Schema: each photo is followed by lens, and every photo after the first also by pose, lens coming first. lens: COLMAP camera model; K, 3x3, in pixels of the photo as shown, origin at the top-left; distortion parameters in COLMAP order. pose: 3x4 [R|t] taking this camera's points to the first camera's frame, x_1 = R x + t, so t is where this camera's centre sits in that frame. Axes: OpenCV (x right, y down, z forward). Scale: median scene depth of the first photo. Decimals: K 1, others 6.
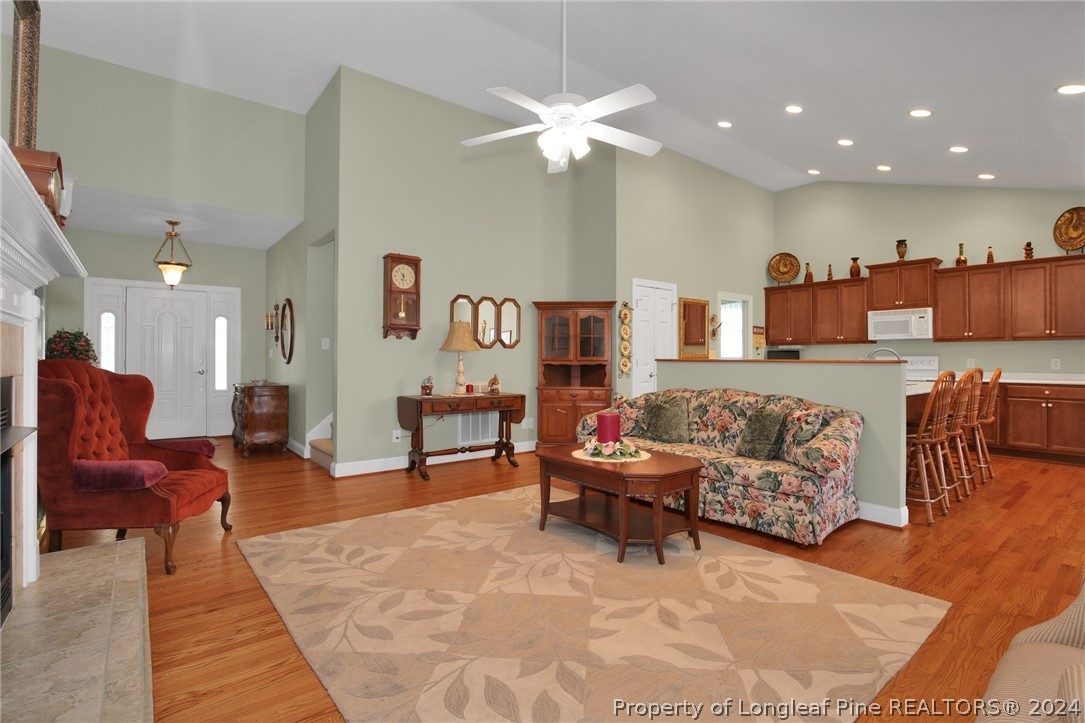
lens RADIAL K [[514.1, 0, 544.7], [0, 514.1, 356.4], [0, 0, 1]] dist [-0.025339, 0.000632]
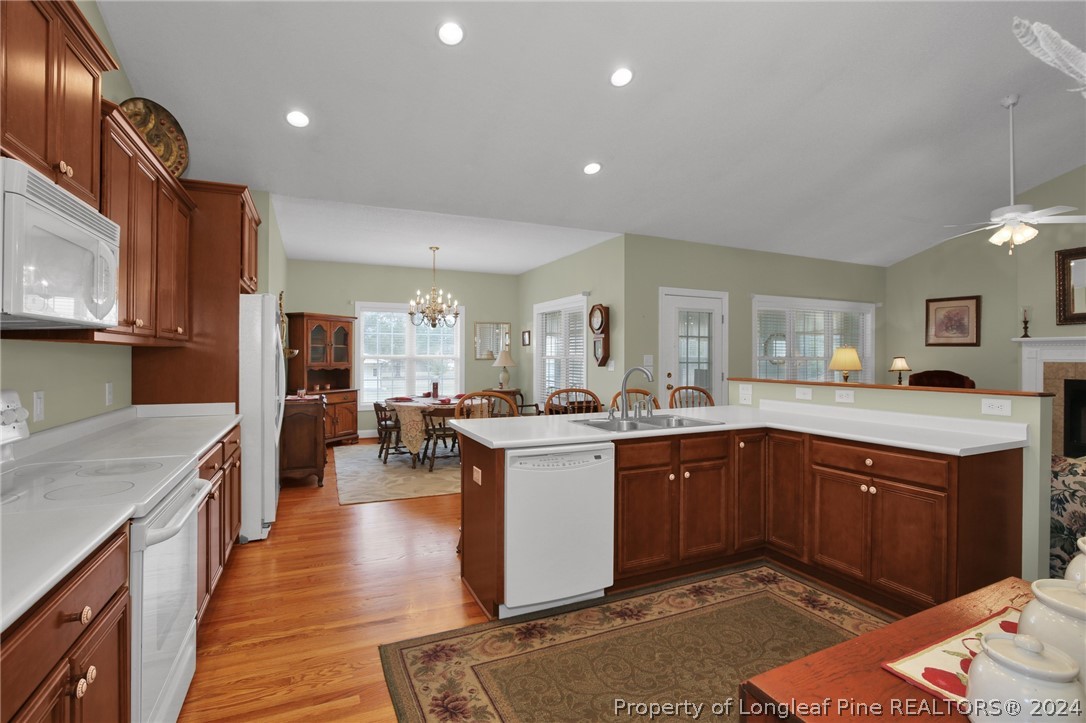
lens RADIAL K [[514.6, 0, 545.2], [0, 514.6, 356.4], [0, 0, 1]] dist [-0.025339, 0.000632]
pose [[-0.968438, -0.005506, 0.249195, 0.483986], [-0.006386, 0.999976, -0.002725, -0.021982], [-0.249174, -0.004231, -0.968450, 1.343240]]
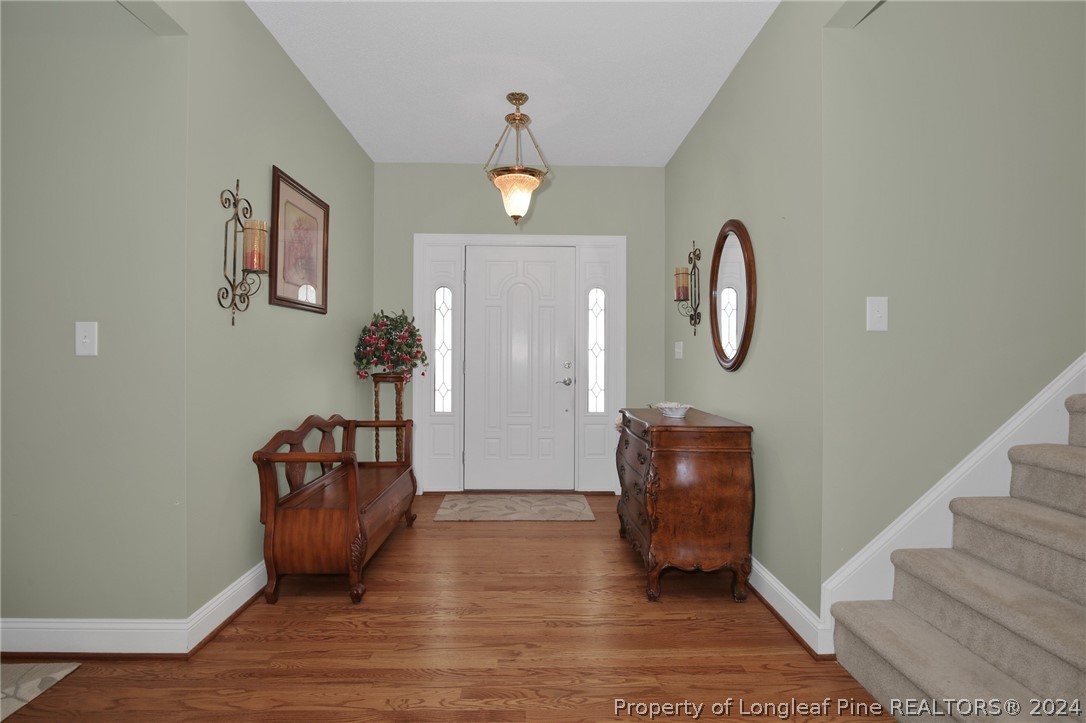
lens RADIAL K [[510.9, 0, 539.2], [0, 510.9, 353.7], [0, 0, 1]] dist [-0.000586, -0.000024]
pose [[0.787829, -0.006430, -0.615860, -0.391610], [0.000408, 0.999951, -0.009919, 0.005103], [0.615894, 0.007563, 0.787793, 0.597291]]
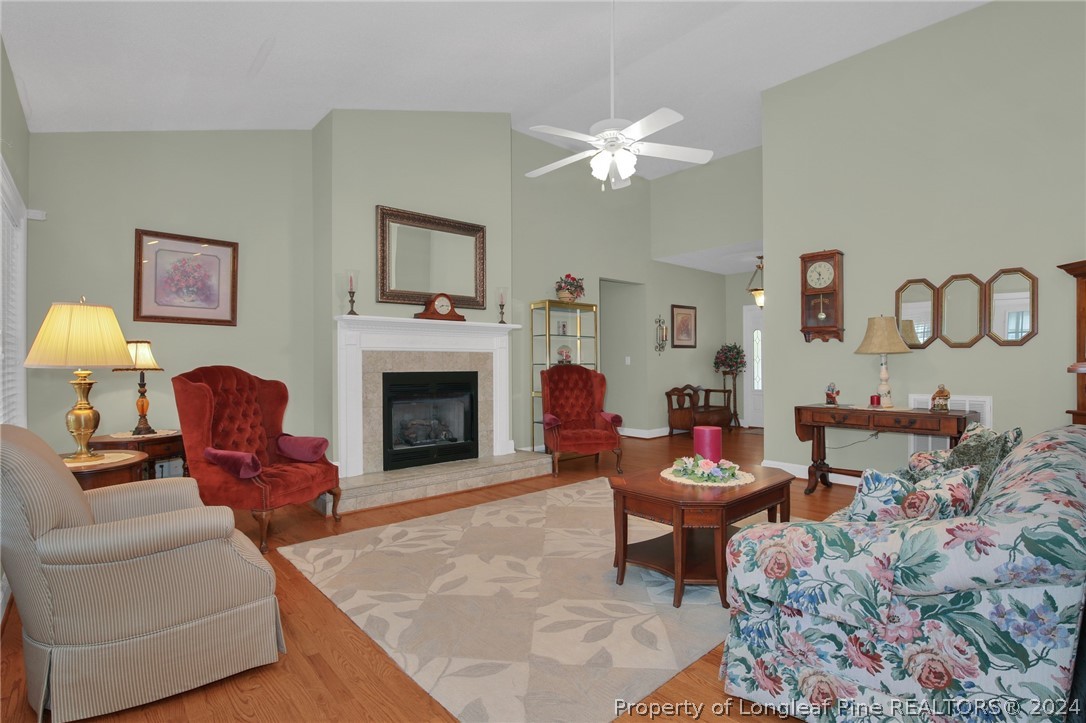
lens RADIAL K [[523.9, 0, 544.1], [0, 523.9, 367.3], [0, 0, 1]] dist [-0.025987, 0.000266]
pose [[0.046407, 0.003318, -0.998917, 0.550270], [0.008581, 0.999956, 0.003720, 0.003549], [0.998886, -0.008745, 0.046377, 0.388144]]
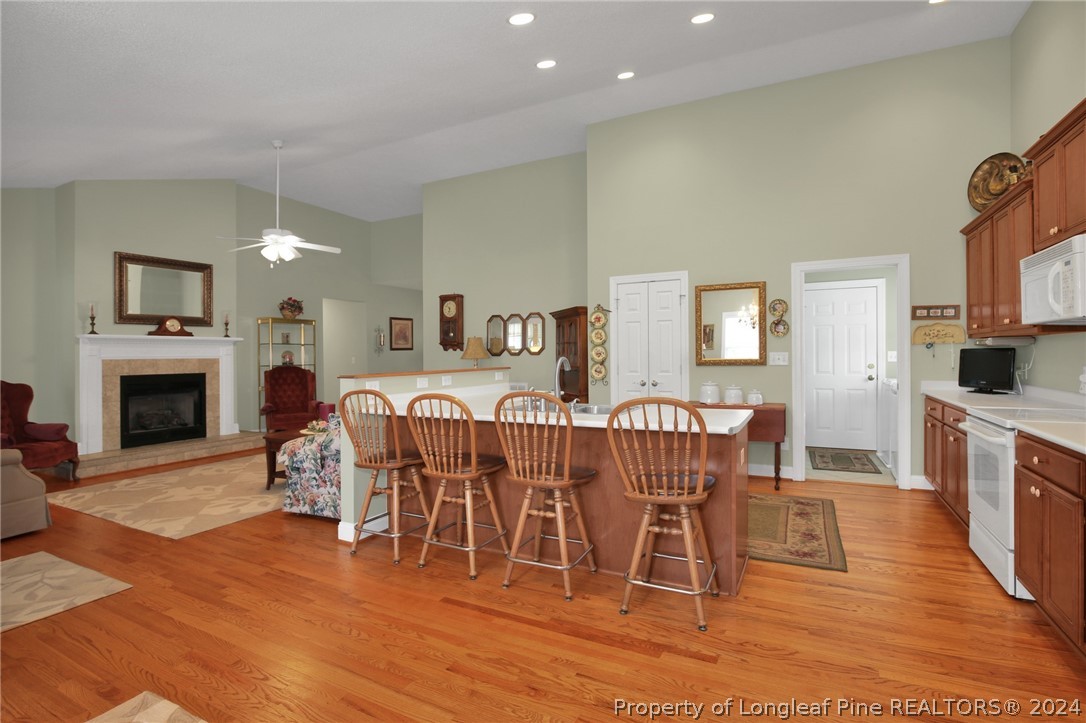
lens RADIAL K [[522.5, 0, 540.4], [0, 522.5, 352.0], [0, 0, 1]] dist [-0.026225, 0.000005]
pose [[0.402382, -0.011788, -0.915396, 1.034202], [0.015377, 0.999863, -0.006117, -0.015438], [0.915343, -0.011614, 0.402508, 0.539014]]
